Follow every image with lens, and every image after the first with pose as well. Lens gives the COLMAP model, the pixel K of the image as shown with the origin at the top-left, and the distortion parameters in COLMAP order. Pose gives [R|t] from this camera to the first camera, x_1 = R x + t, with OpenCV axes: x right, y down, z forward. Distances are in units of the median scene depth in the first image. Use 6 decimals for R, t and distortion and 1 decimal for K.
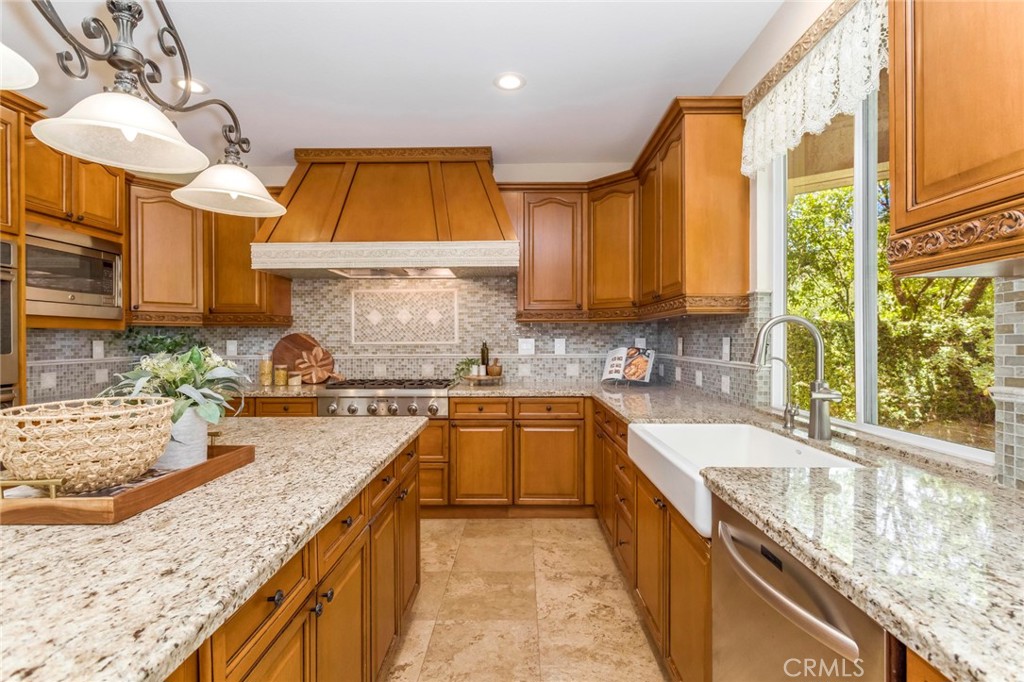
lens RADIAL K [[483.4, 0, 512.9], [0, 483.4, 342.6], [0, 0, 1]] dist [0.000173, 0.000177]
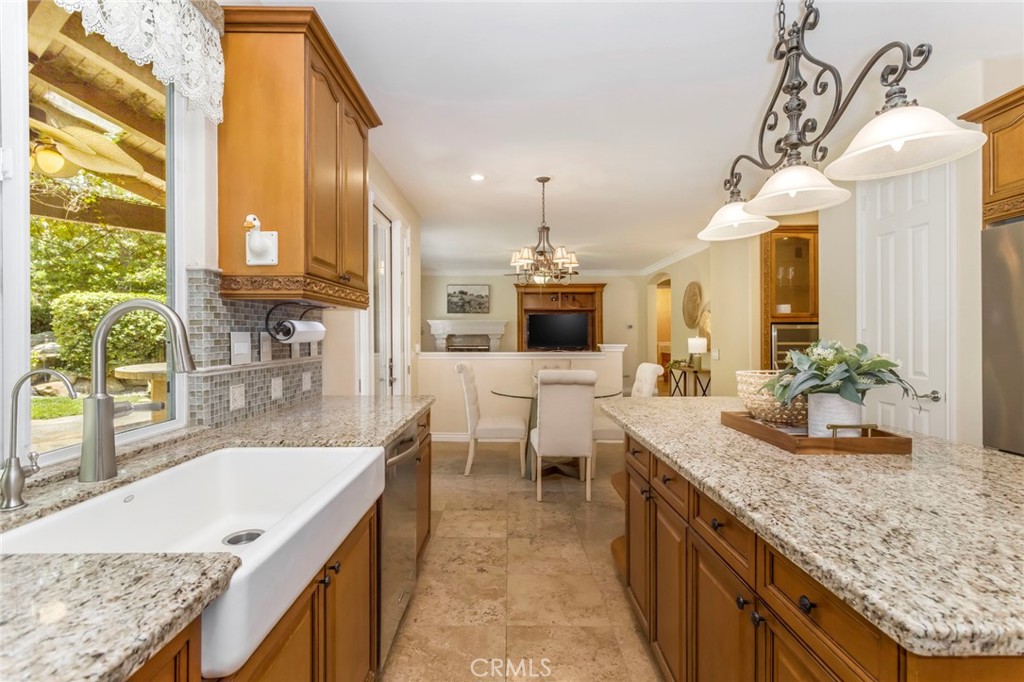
lens RADIAL K [[483.4, 0, 512.9], [0, 483.4, 342.6], [0, 0, 1]] dist [0.000173, 0.000177]
pose [[-0.999739, 0.005236, -0.022246, 0.026330], [0.004840, 0.999830, 0.017801, -0.002322], [0.022335, 0.017689, -0.999594, 0.753091]]
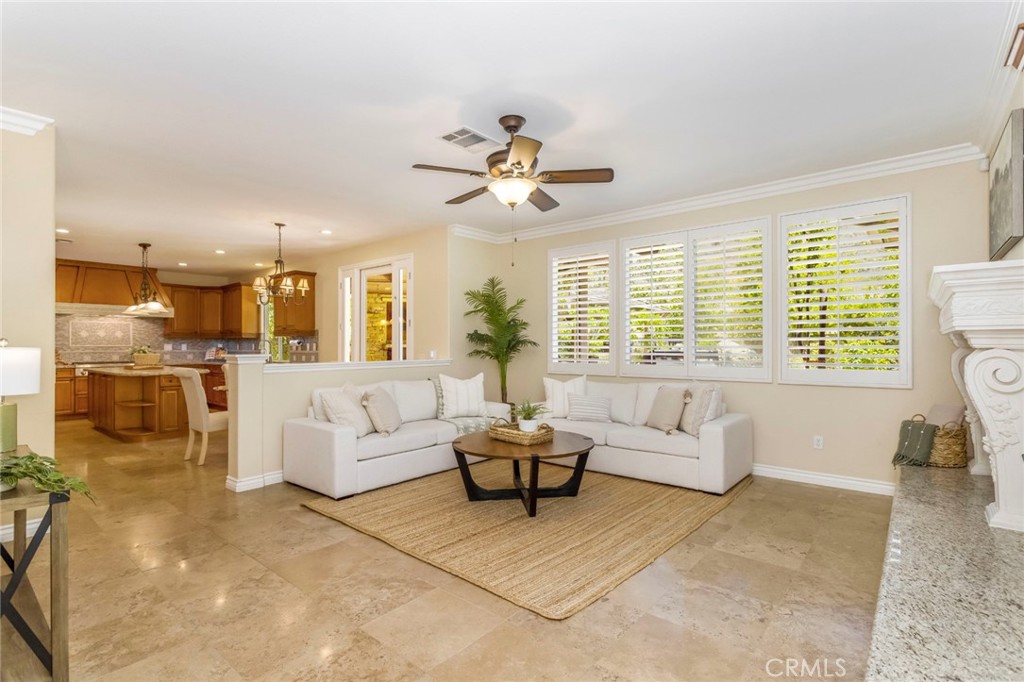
lens RADIAL K [[486.3, 0, 515.1], [0, 486.3, 347.9], [0, 0, 1]] dist [0.001710, 0.001375]
pose [[0.629108, 0.000353, 0.777318, -0.795274], [0.002414, 0.999994, -0.002408, 0.021531], [-0.777314, 0.003391, 0.629103, -1.932744]]
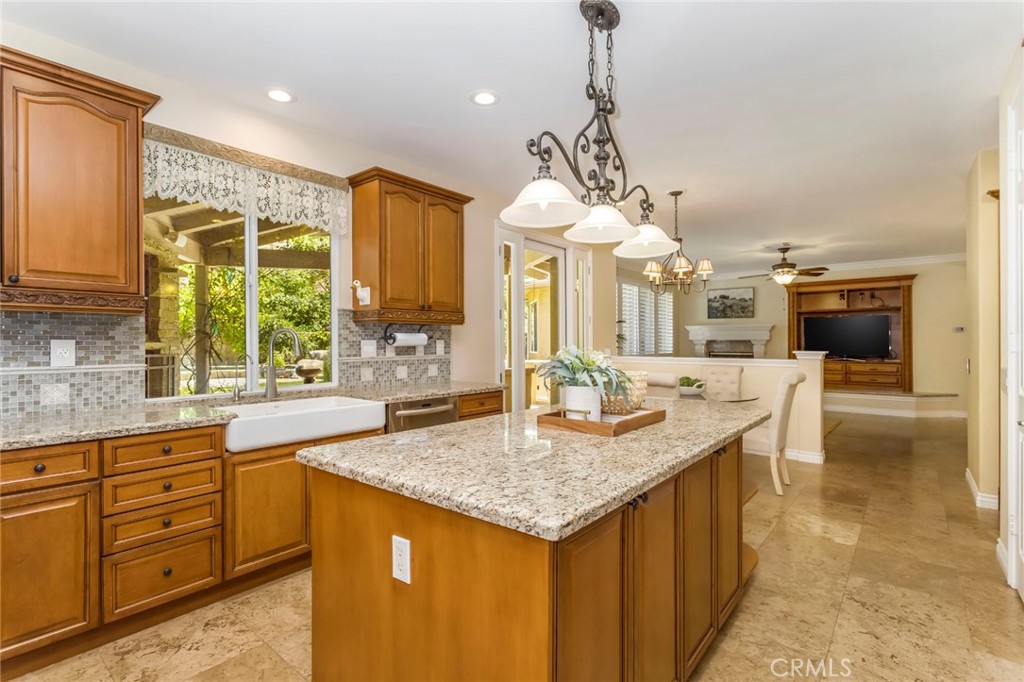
lens RADIAL K [[483.4, 0, 512.9], [0, 483.4, 342.6], [0, 0, 1]] dist [0.000173, 0.000177]
pose [[-0.781205, 0.004107, 0.624261, -0.511796], [0.007075, 0.999972, 0.002275, -0.001064], [-0.624235, 0.006194, -0.781212, 0.807915]]
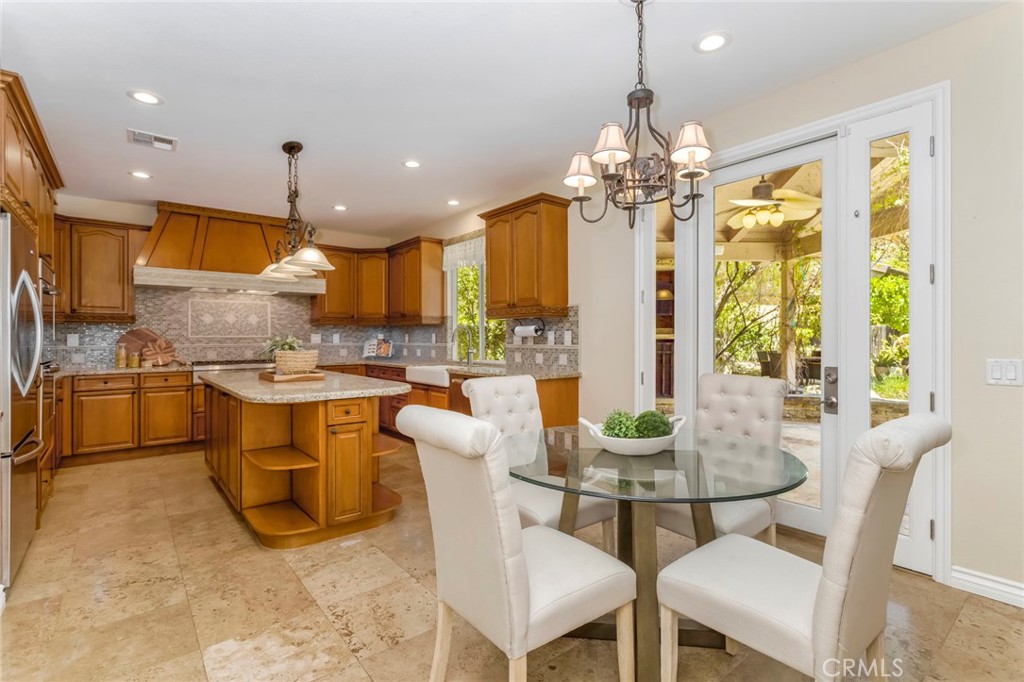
lens RADIAL K [[481.3, 0, 511.9], [0, 481.3, 339.0], [0, 0, 1]] dist [0.000703, 0.001052]
pose [[0.769062, -0.000856, 0.639174, -0.526406], [0.003199, 0.999992, -0.002511, 0.015566], [-0.639166, 0.003976, 0.769058, -0.720090]]
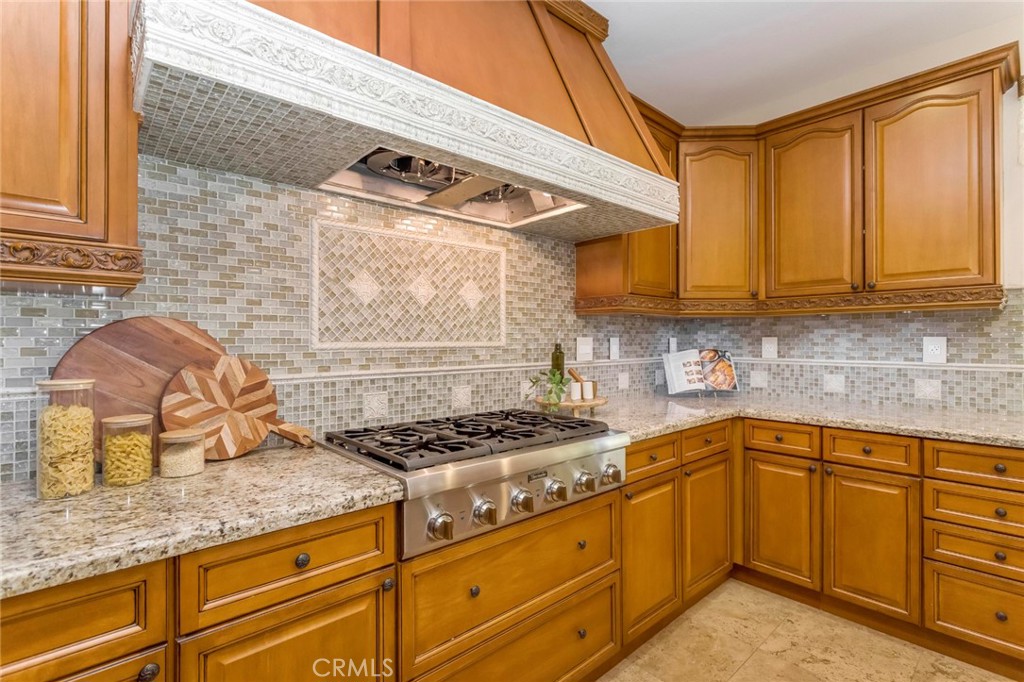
lens RADIAL K [[482.9, 0, 511.7], [0, 482.9, 337.6], [0, 0, 1]] dist [-0.001602, -0.000099]
pose [[0.731965, 0.007072, 0.681306, -0.509628], [0.002277, 0.999915, -0.012825, 0.000381], [-0.681339, 0.010939, 0.731887, 0.604196]]
